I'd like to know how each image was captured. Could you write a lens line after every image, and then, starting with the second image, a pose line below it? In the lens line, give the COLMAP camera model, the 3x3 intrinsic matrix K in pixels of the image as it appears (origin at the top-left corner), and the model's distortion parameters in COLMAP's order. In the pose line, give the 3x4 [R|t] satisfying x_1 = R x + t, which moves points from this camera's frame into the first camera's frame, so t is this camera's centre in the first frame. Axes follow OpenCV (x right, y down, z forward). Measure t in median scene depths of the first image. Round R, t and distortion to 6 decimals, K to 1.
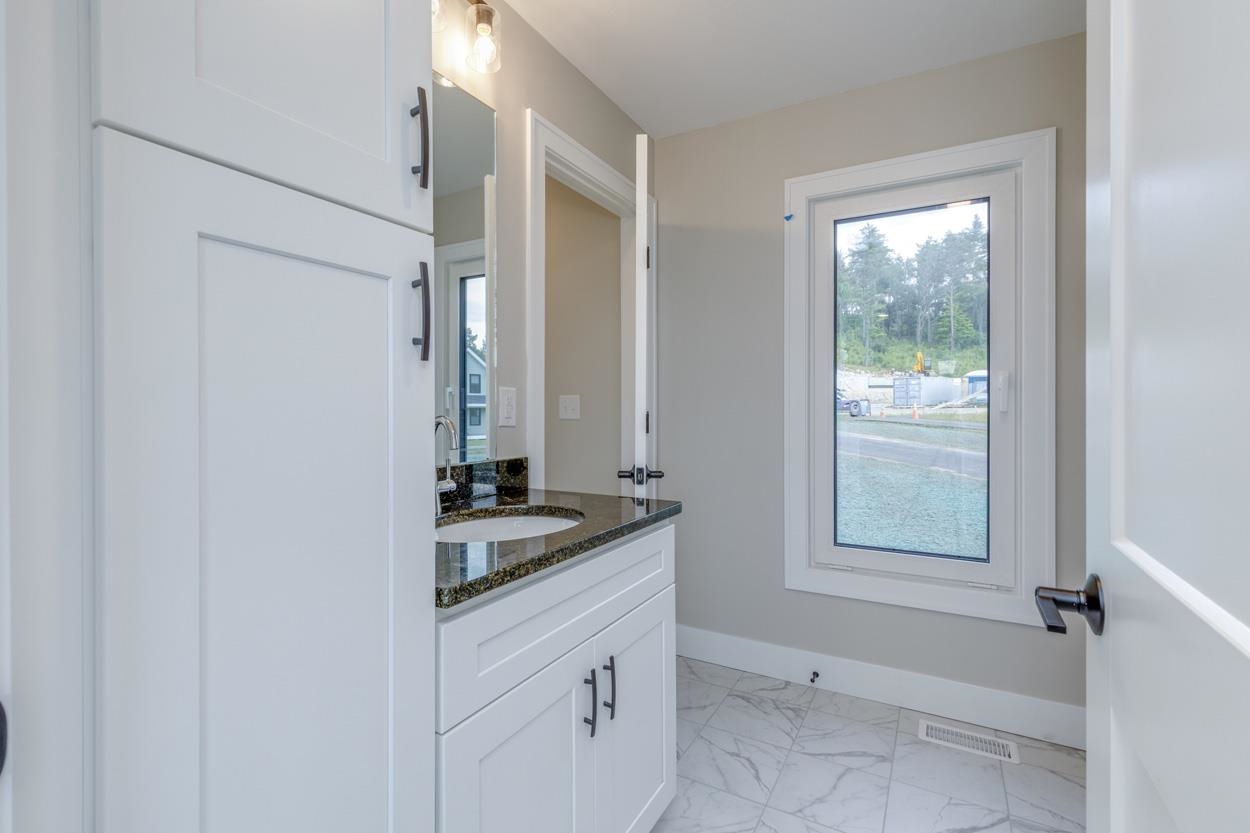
lens RADIAL K [[556.6, 0, 625.0], [0, 556.6, 416.5], [0, 0, 1]] dist [-0.040107, -0.000055]
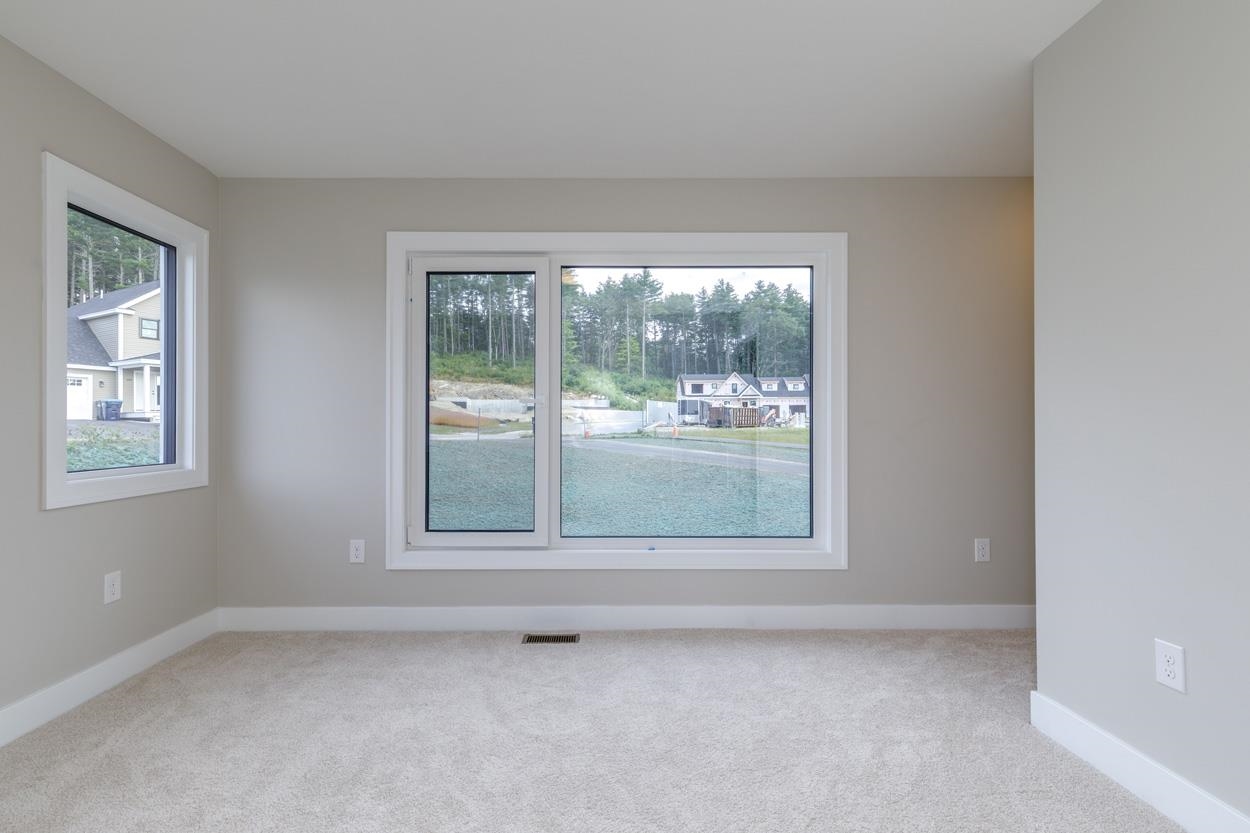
lens RADIAL K [[556.6, 0, 625.0], [0, 556.6, 416.5], [0, 0, 1]] dist [-0.040107, -0.000055]
pose [[0.862687, 0.010812, 0.505623, -0.166162], [0.007376, 0.999396, -0.033955, 0.004196], [-0.505684, 0.033022, 0.862086, 0.031502]]
